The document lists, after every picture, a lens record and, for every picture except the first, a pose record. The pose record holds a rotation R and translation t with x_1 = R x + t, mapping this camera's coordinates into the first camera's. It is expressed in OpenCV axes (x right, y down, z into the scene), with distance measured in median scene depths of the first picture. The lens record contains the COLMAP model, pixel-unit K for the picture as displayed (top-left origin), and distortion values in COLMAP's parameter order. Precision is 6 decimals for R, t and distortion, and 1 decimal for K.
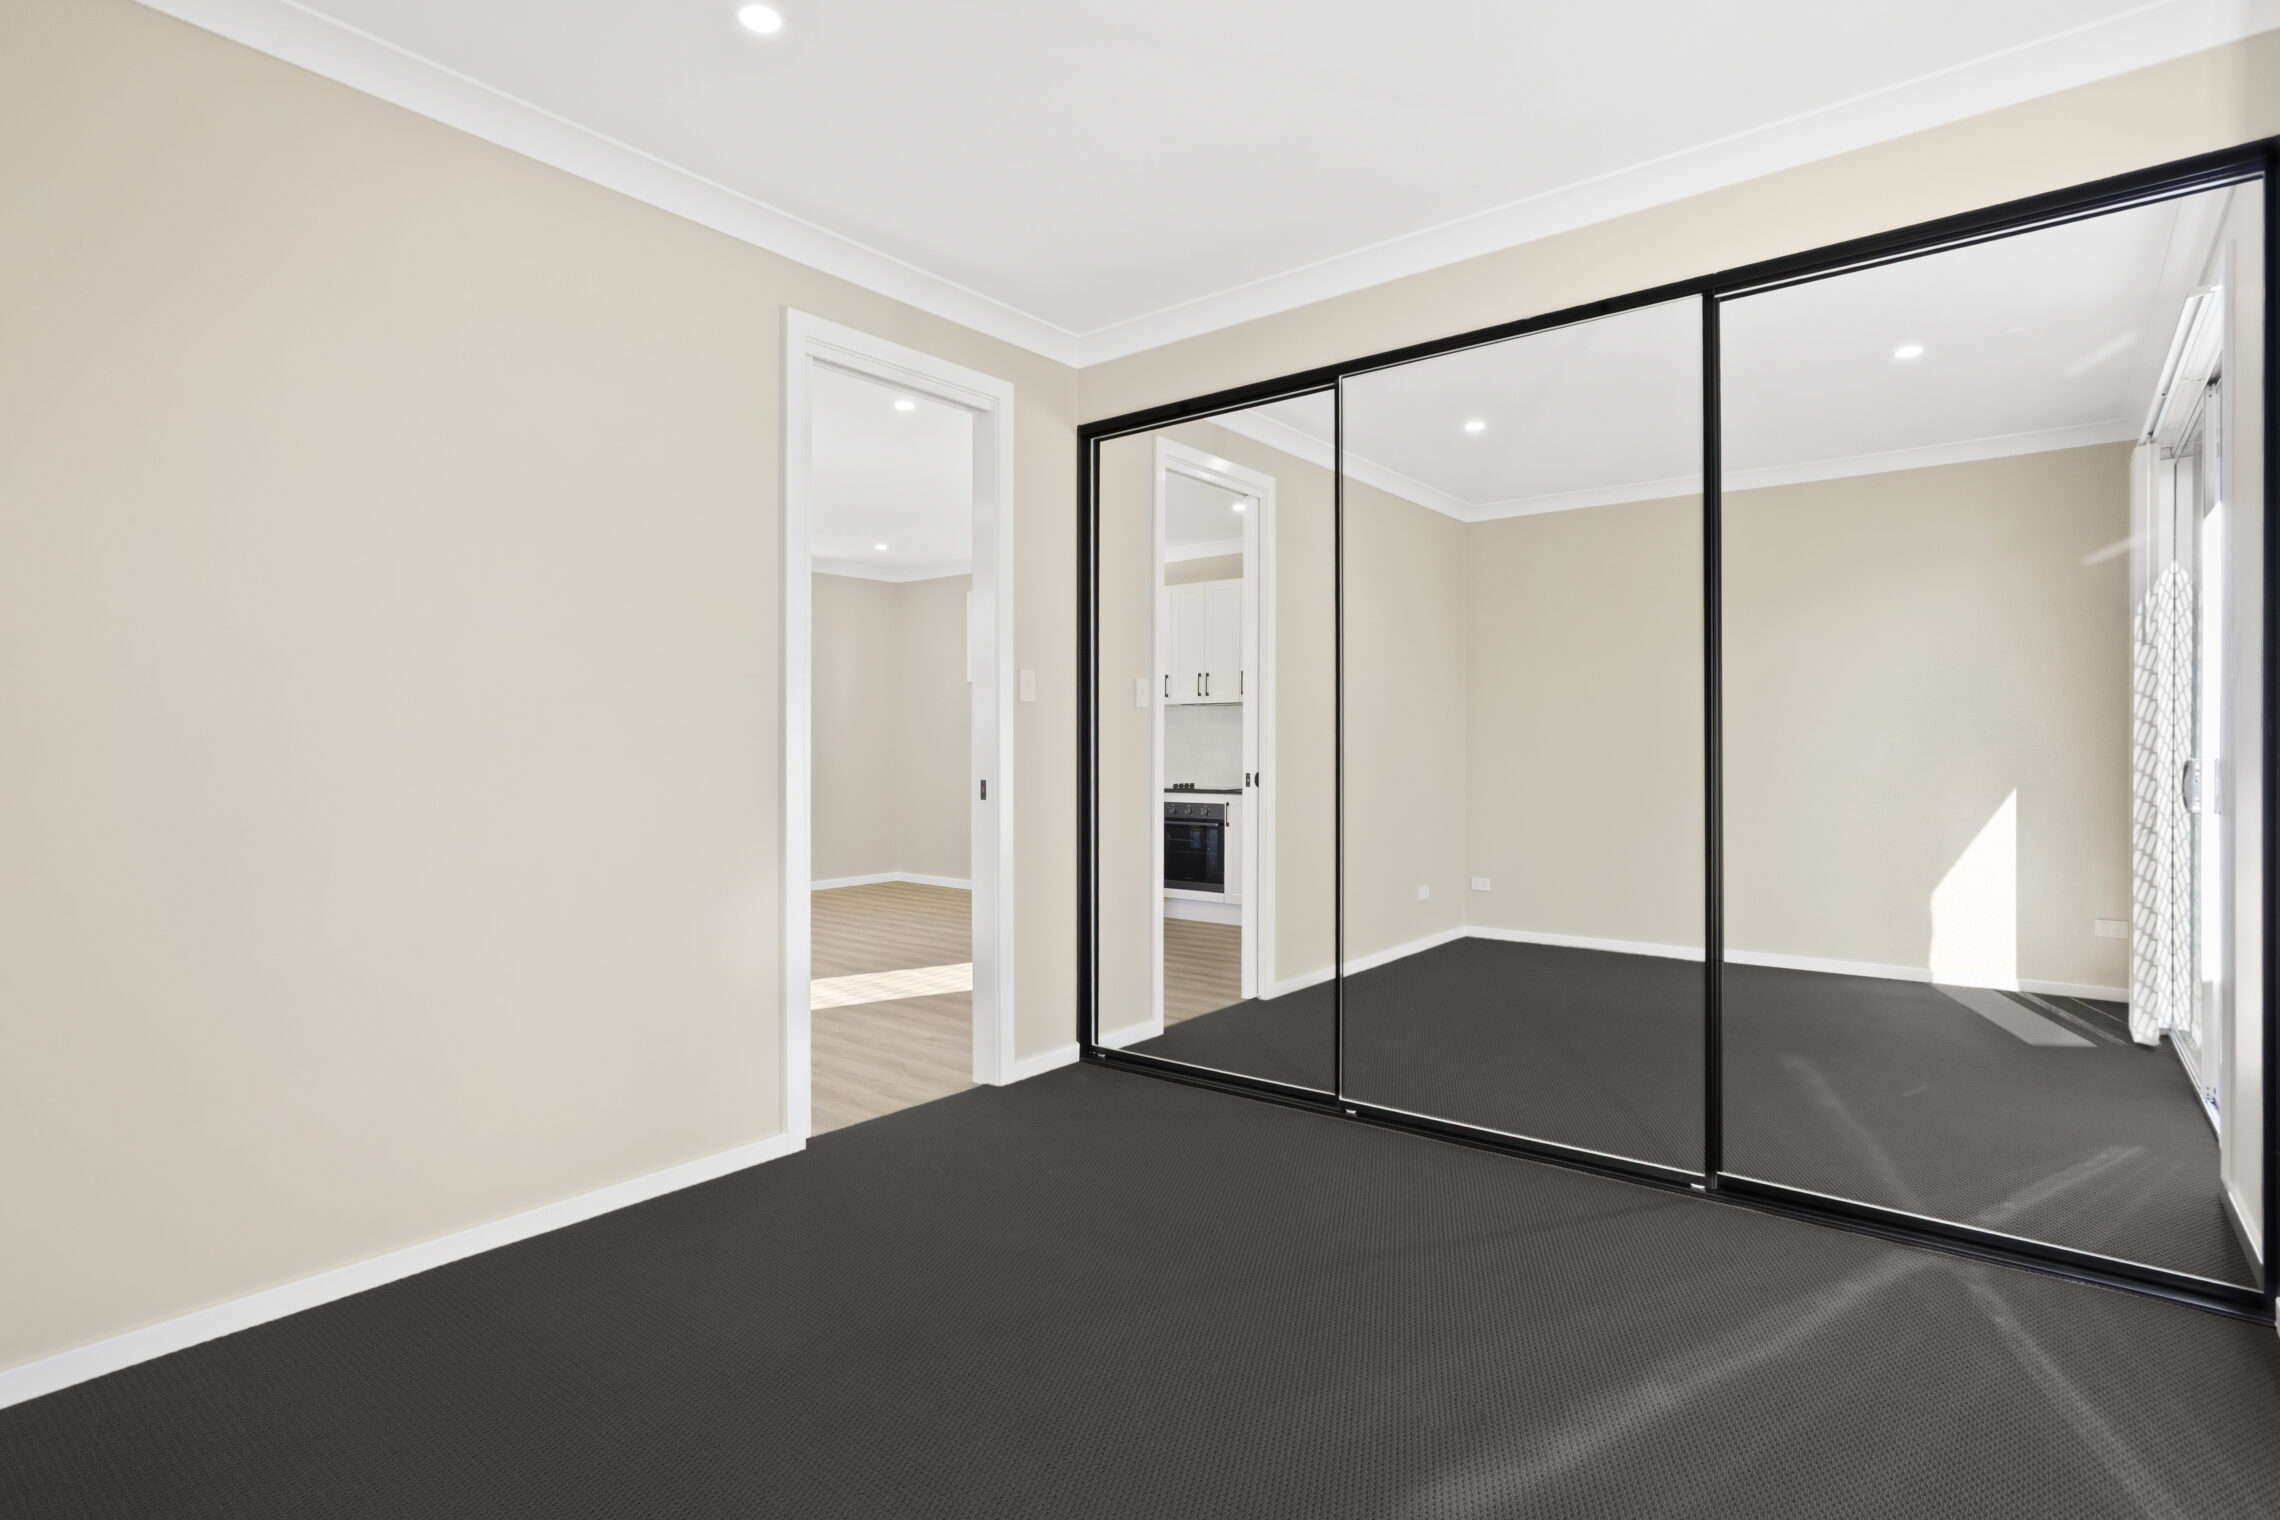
lens RADIAL K [[1130.0, 0, 1145.0], [0, 1130.0, 748.0], [0, 0, 1]] dist [-0.013129, 0.007368]
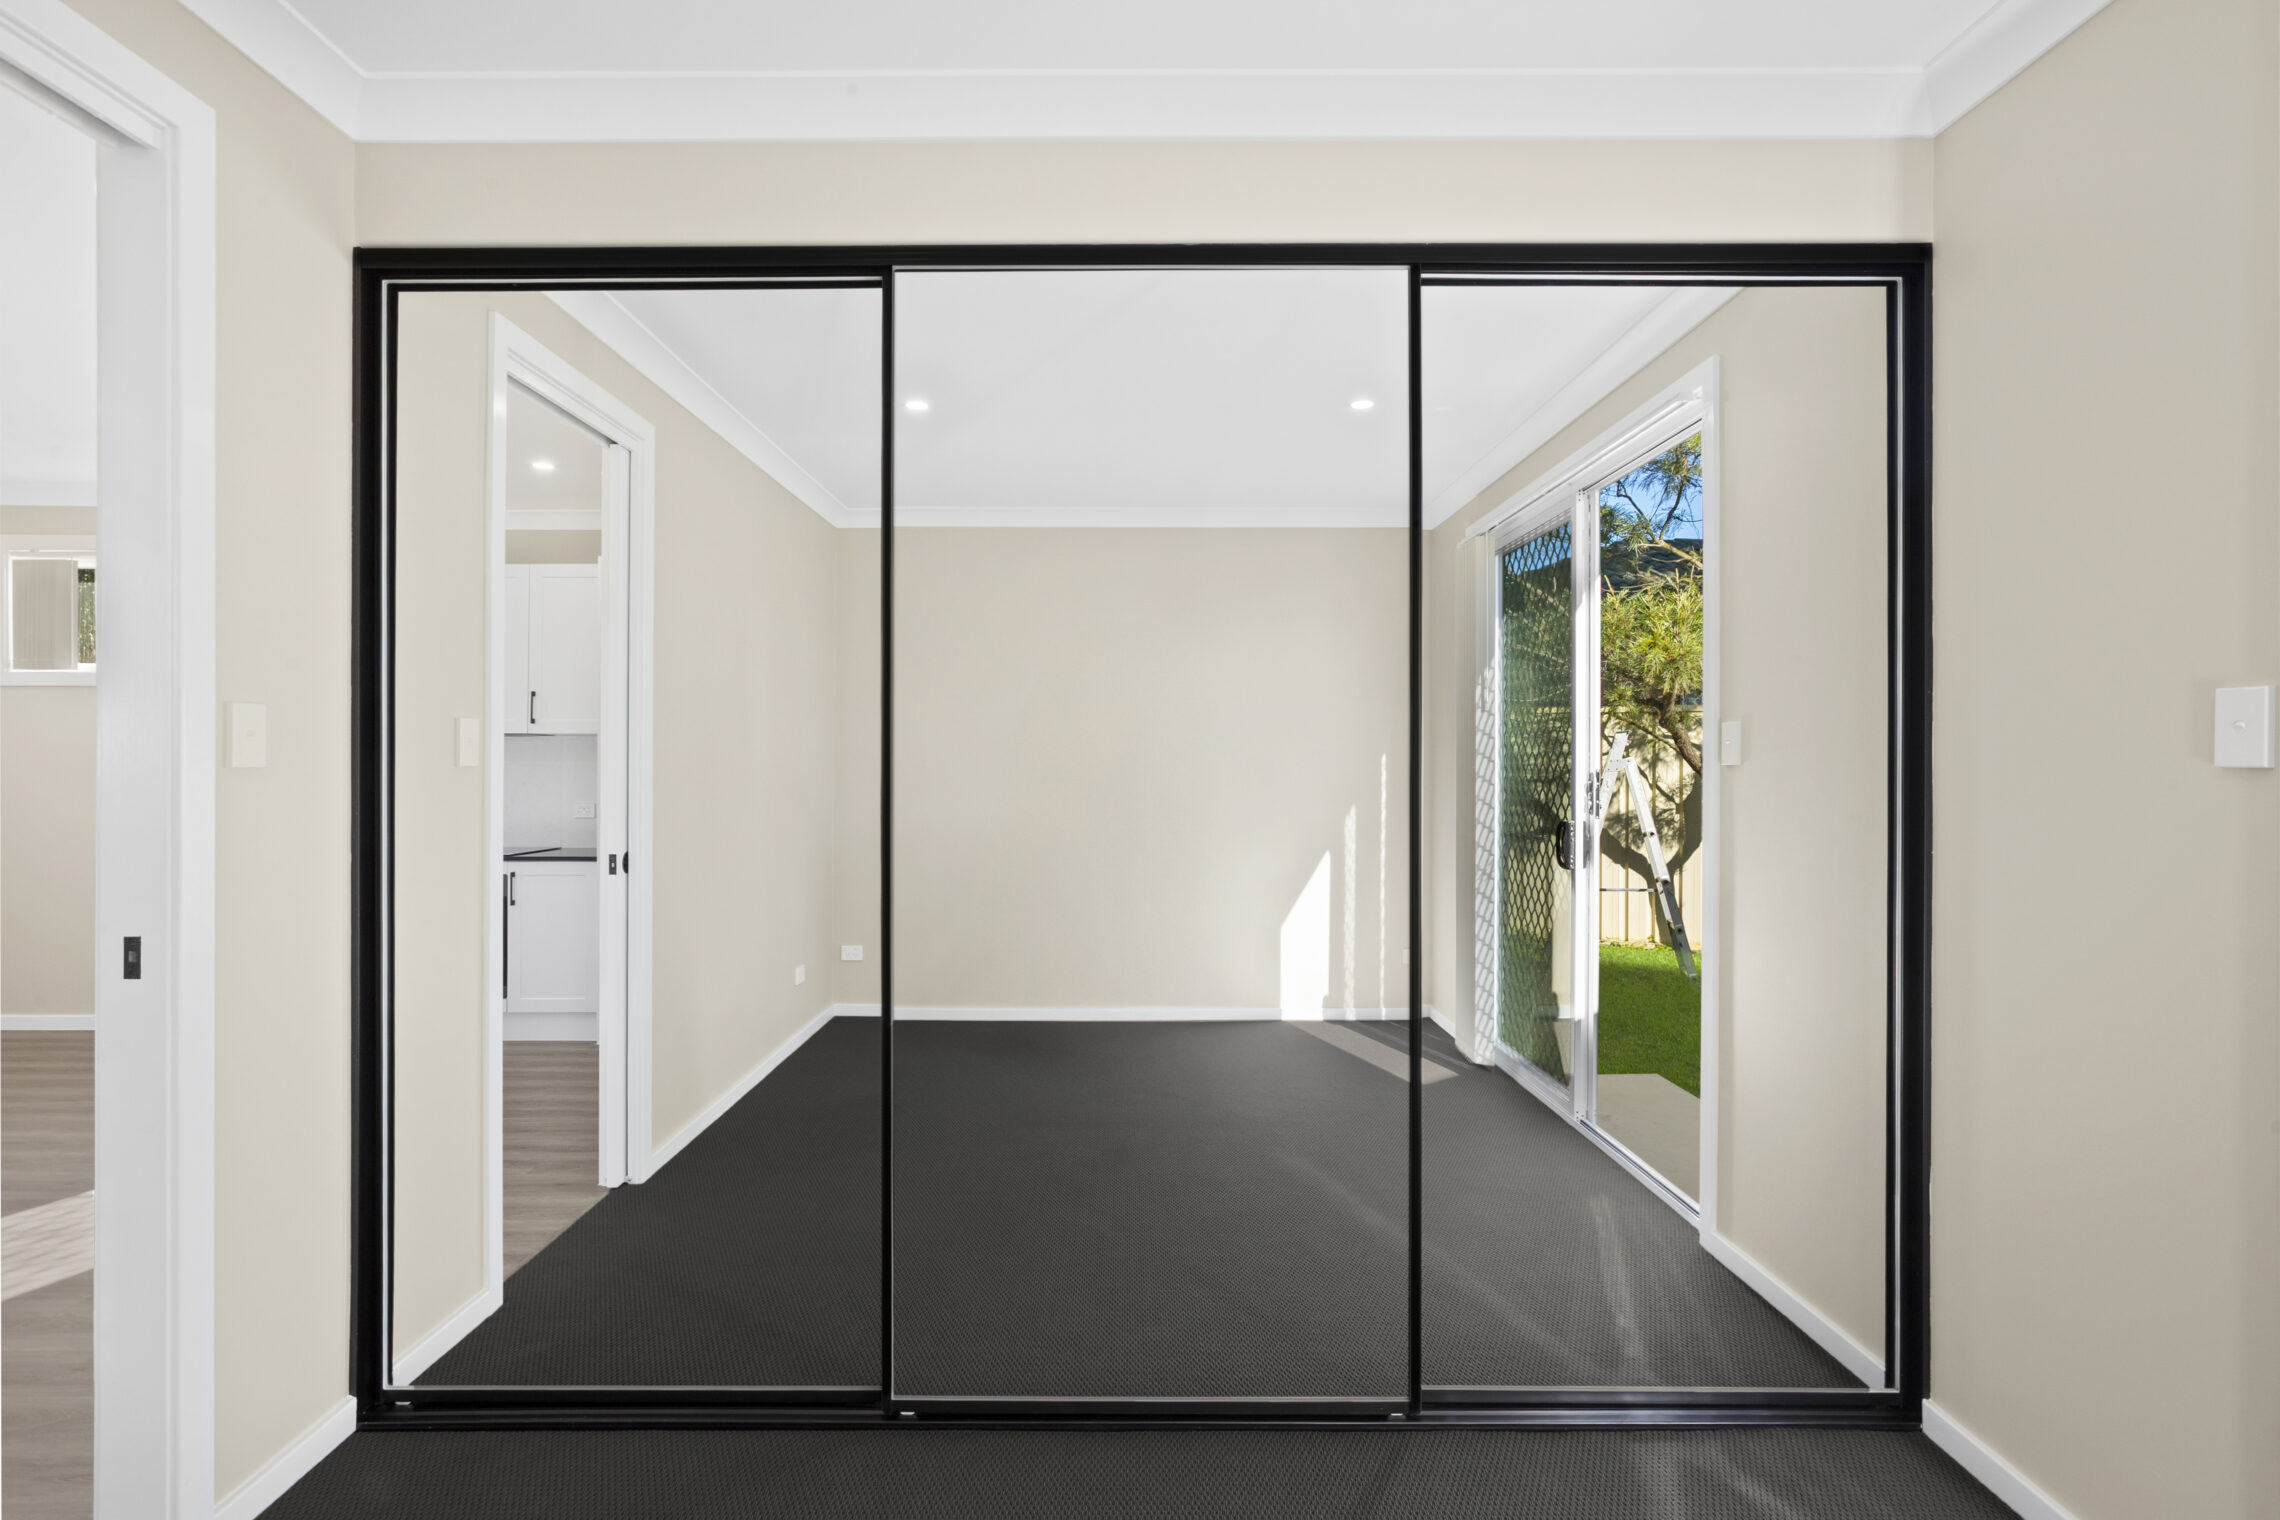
lens RADIAL K [[1130.0, 0, 1145.0], [0, 1130.0, 769.6], [0, 0, 1]] dist [-0.013129, 0.007368]
pose [[0.792037, 0.001128, 0.610472, -0.086378], [-0.004275, 0.999984, 0.003699, -0.040785], [-0.610458, -0.005540, 0.792029, 0.341373]]
